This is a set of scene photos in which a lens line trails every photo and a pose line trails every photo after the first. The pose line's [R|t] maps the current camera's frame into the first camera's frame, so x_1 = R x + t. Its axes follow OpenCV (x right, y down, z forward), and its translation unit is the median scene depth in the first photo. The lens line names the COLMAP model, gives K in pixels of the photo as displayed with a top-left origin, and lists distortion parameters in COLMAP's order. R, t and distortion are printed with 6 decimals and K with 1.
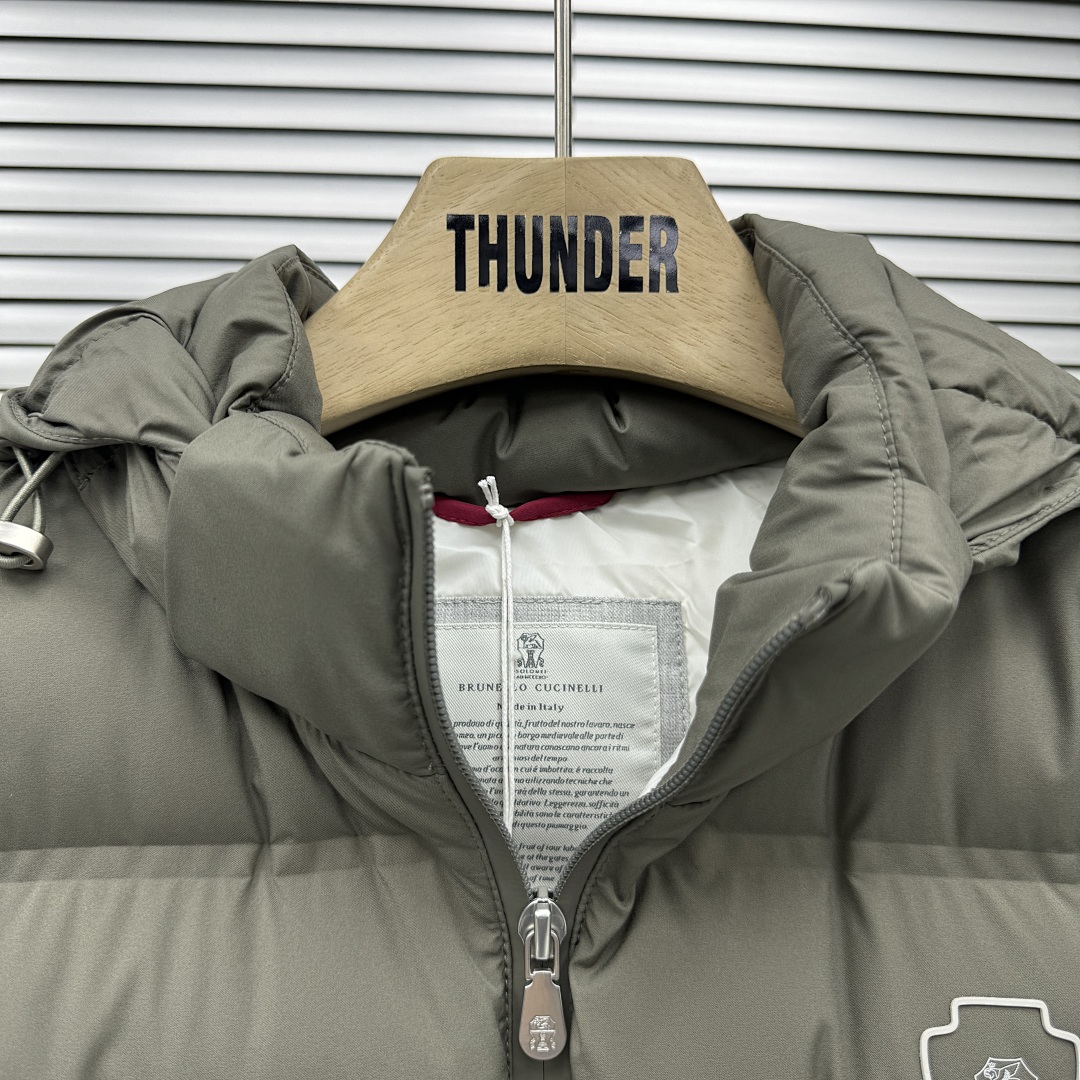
lens RADIAL K [[1069.2, 0, 568.2], [0, 1069.2, 559.5], [0, 0, 1]] dist [0.079159, -0.209847]
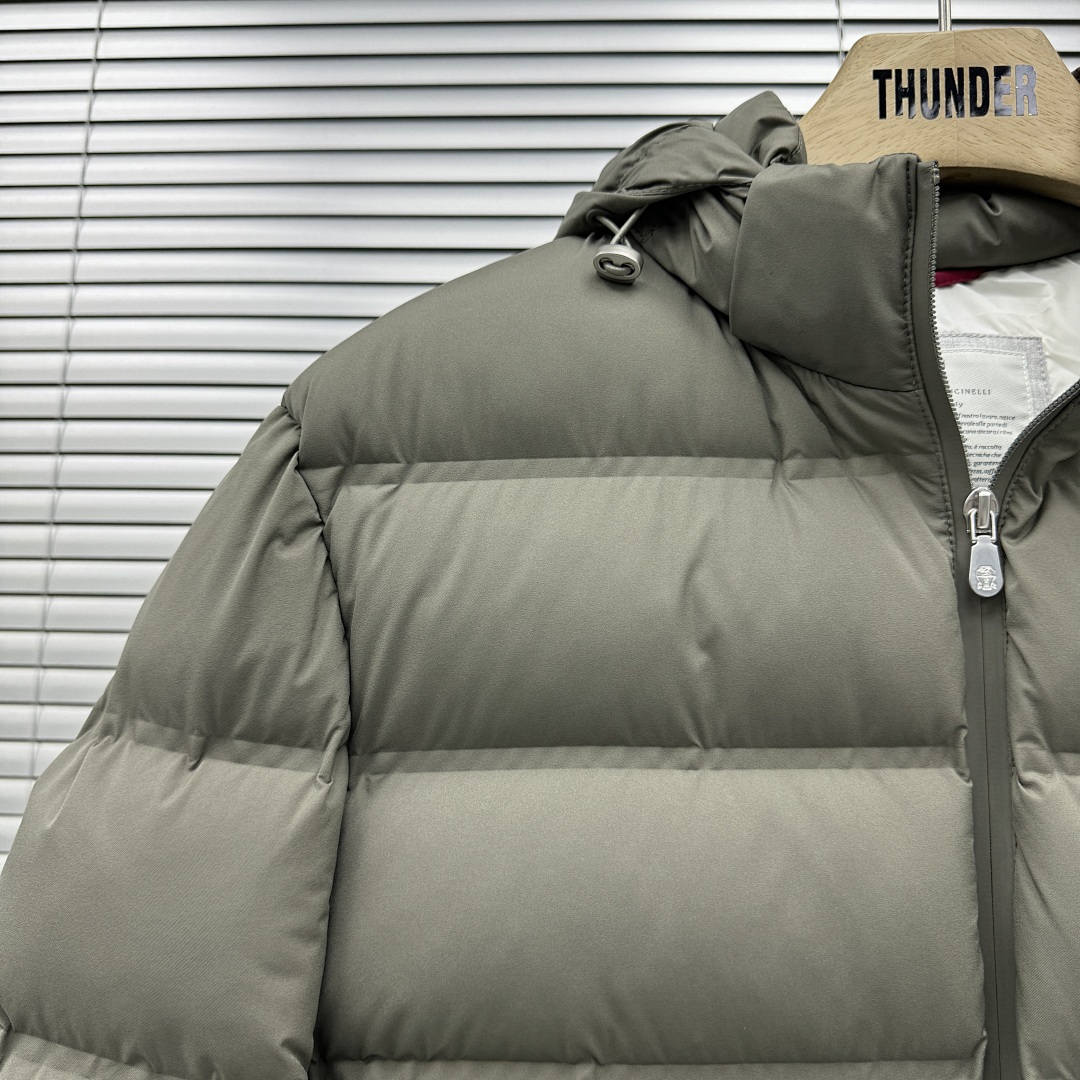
lens RADIAL K [[1069.2, 0, 568.2], [0, 1069.2, 559.5], [0, 0, 1]] dist [0.079159, -0.209847]
pose [[0.993944, -0.002222, -0.109868, -0.397958], [-0.008299, 0.995423, -0.095210, 0.526706], [0.109577, 0.095545, 0.989376, -0.461619]]
